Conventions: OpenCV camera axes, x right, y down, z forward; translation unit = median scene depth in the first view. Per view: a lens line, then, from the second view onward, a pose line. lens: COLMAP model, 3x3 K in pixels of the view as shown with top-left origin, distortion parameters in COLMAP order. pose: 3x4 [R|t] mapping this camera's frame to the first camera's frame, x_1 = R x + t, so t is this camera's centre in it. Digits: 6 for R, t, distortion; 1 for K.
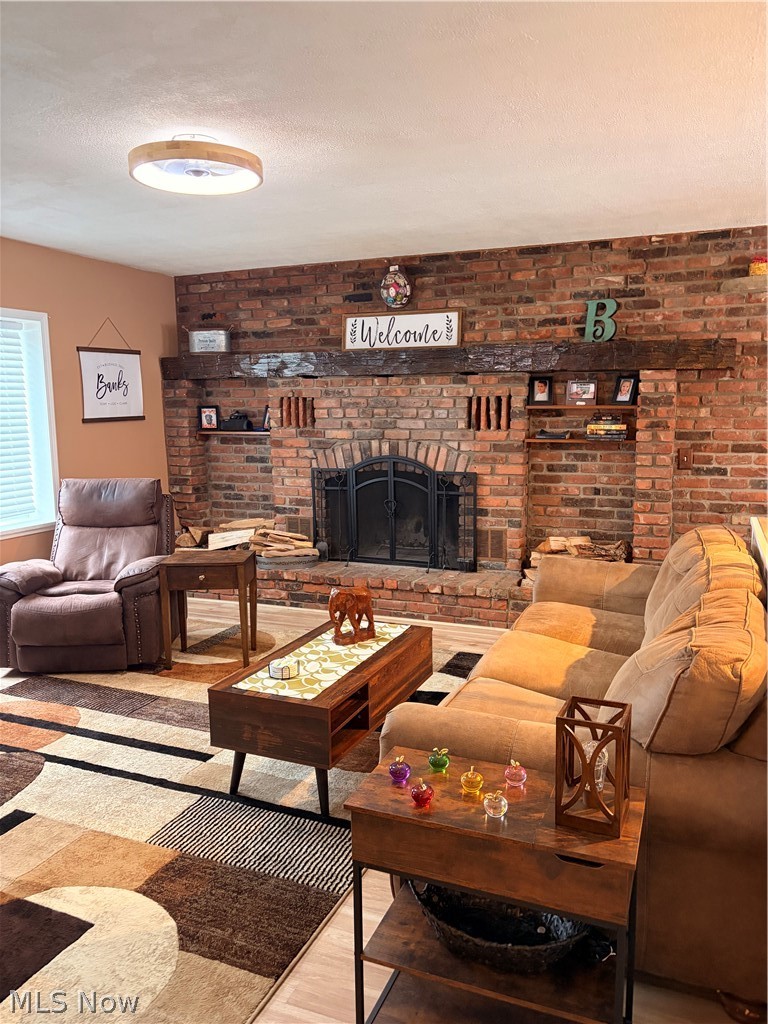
lens RADIAL K [[768.5, 0, 383.2], [0, 768.5, 518.4], [0, 0, 1]] dist [0.030288, -0.010624]
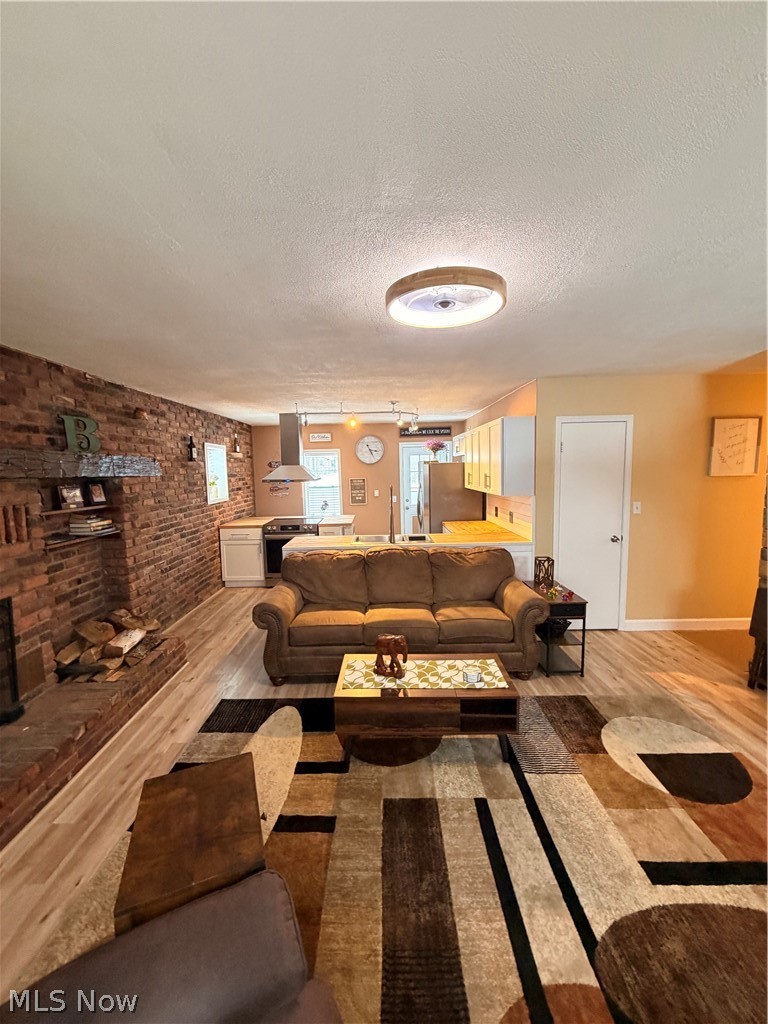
lens RADIAL K [[408.0, 0, 383.0], [0, 408.0, 510.6], [0, 0, 1]] dist [-0.000846, -0.000195]
pose [[-0.385132, -0.078206, 0.919542, -0.453095], [0.162744, 0.975032, 0.151087, -0.158227], [-0.908398, 0.207839, -0.362789, 0.804920]]
